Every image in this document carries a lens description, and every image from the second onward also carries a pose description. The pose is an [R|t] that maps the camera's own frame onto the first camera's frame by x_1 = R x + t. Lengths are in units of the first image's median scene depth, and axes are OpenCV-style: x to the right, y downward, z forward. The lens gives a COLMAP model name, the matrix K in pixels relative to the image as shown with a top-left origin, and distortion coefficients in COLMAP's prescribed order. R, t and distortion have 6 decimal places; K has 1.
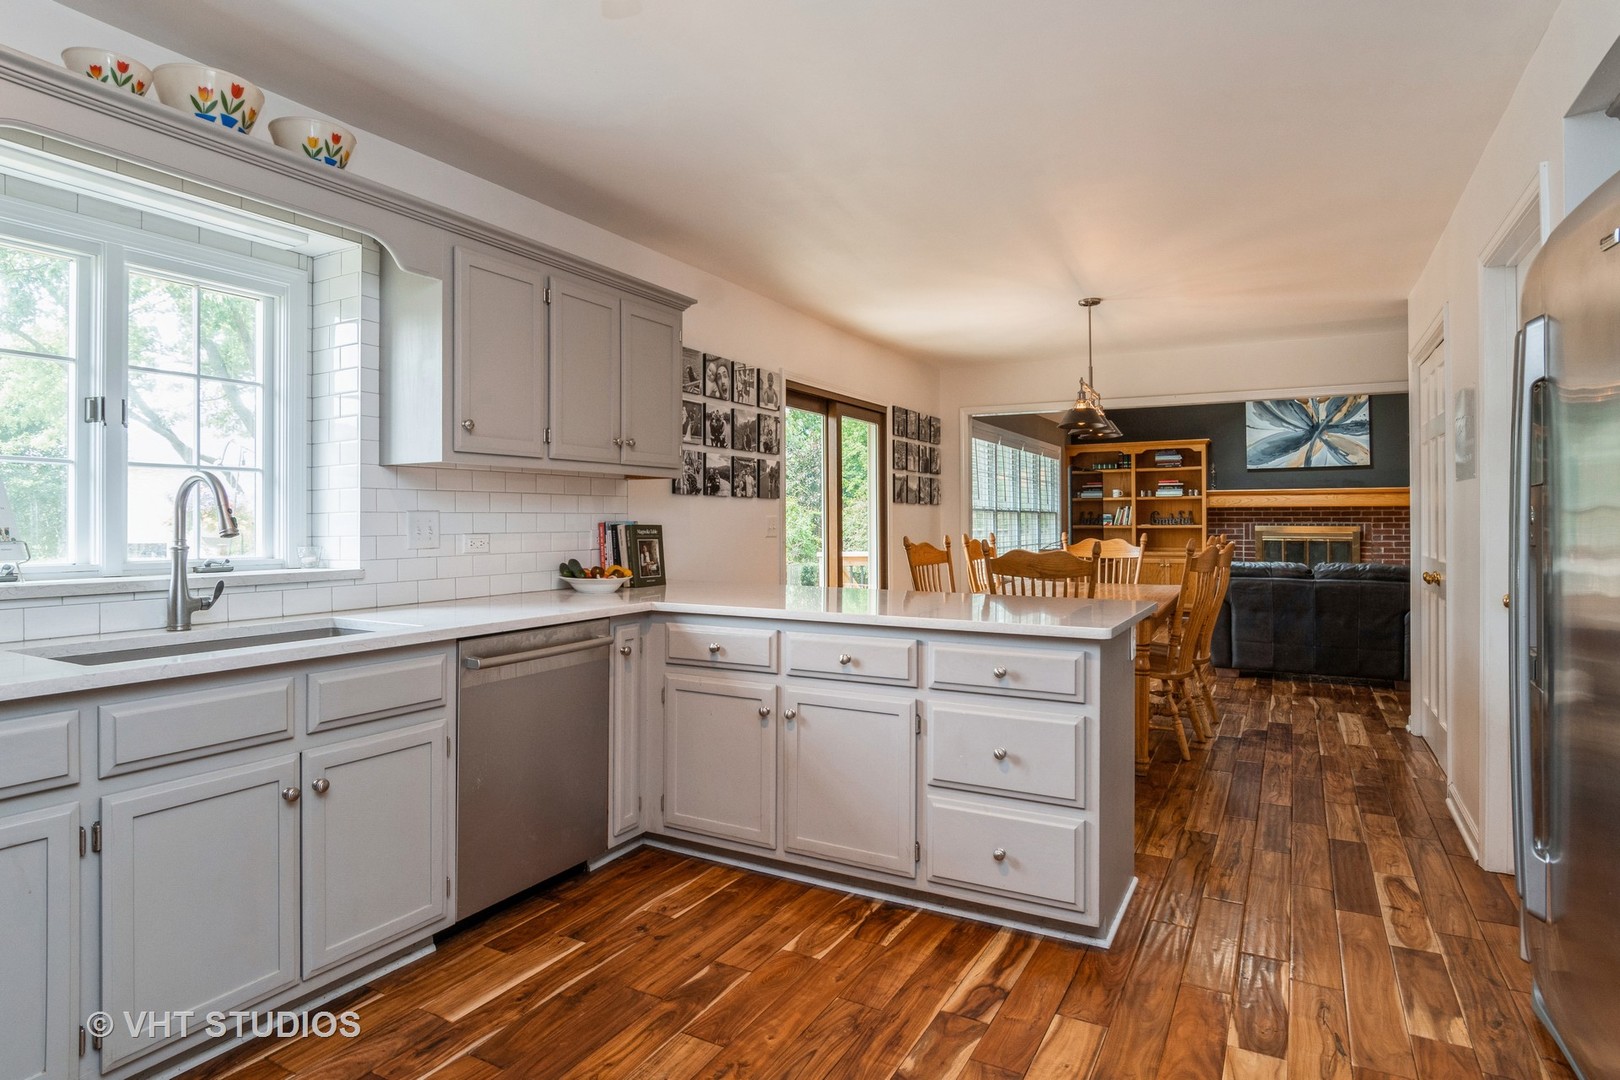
lens RADIAL K [[875.3, 0, 798.2], [0, 875.3, 515.7], [0, 0, 1]] dist [-0.006365, -0.002433]
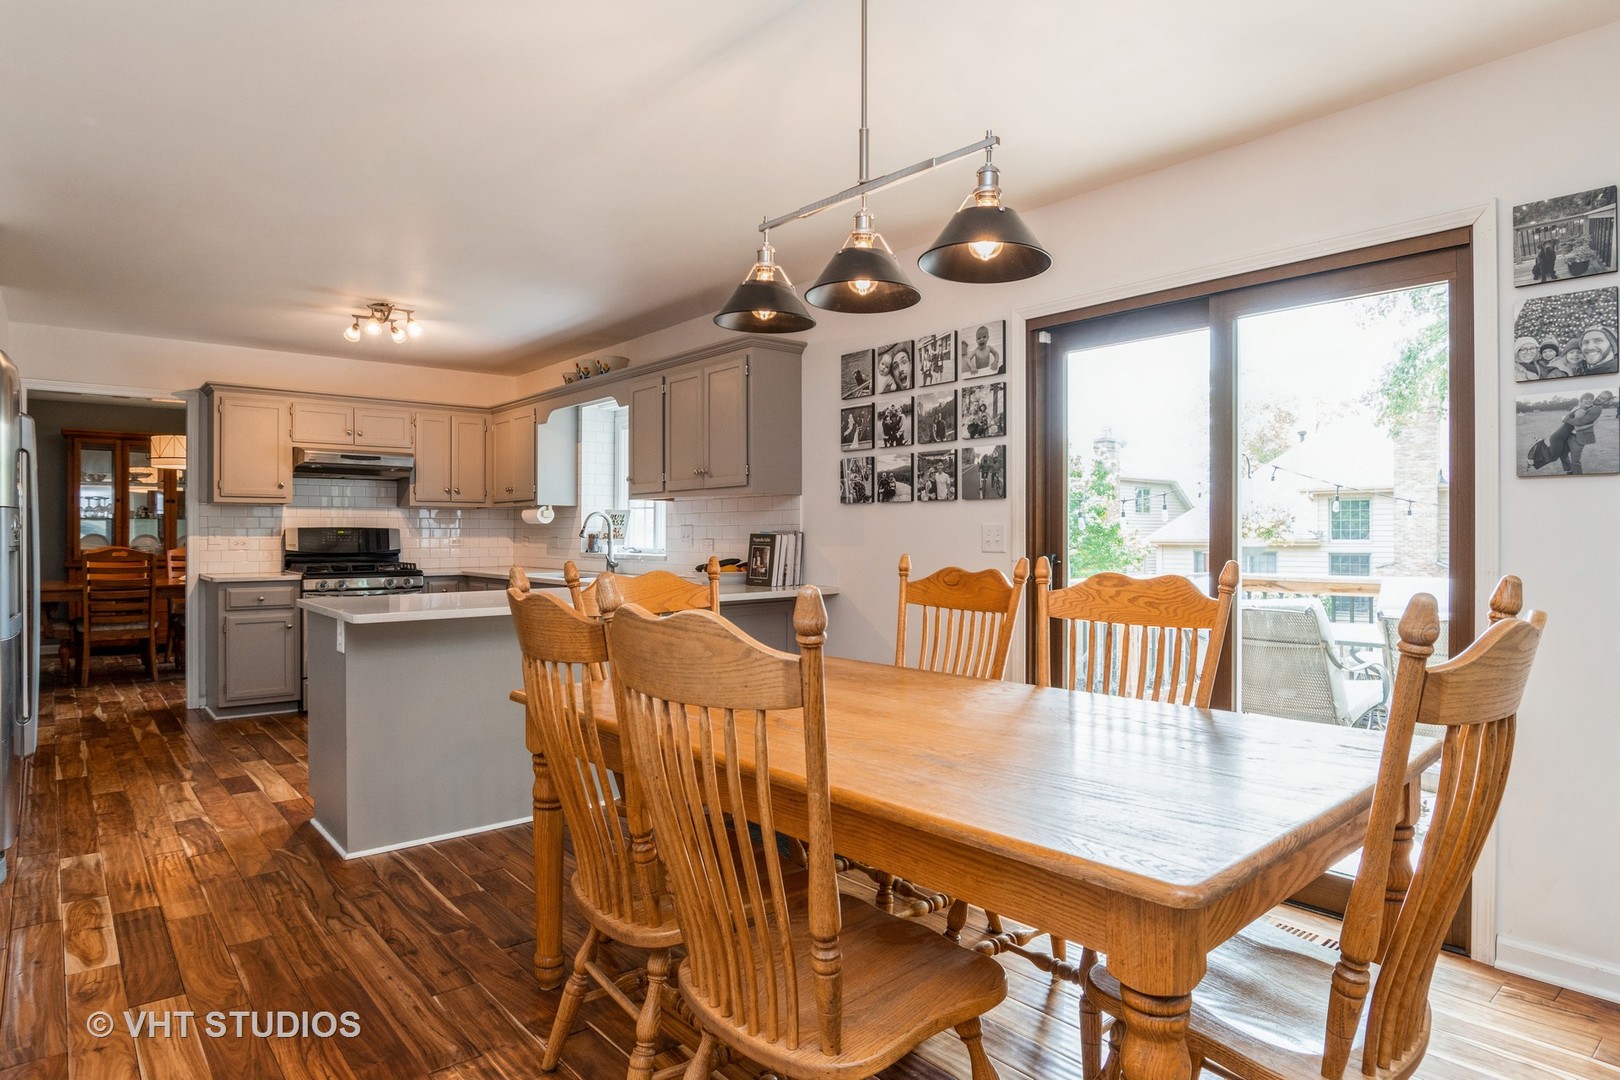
lens RADIAL K [[902.5, 0, 809.8], [0, 902.5, 537.3], [0, 0, 1]] dist [-0.024739, -0.000170]
pose [[-0.338380, 0.001668, -0.941008, 1.078559], [0.003439, 0.999994, 0.000536, 0.016595], [0.941003, -0.003055, -0.338383, 1.671425]]
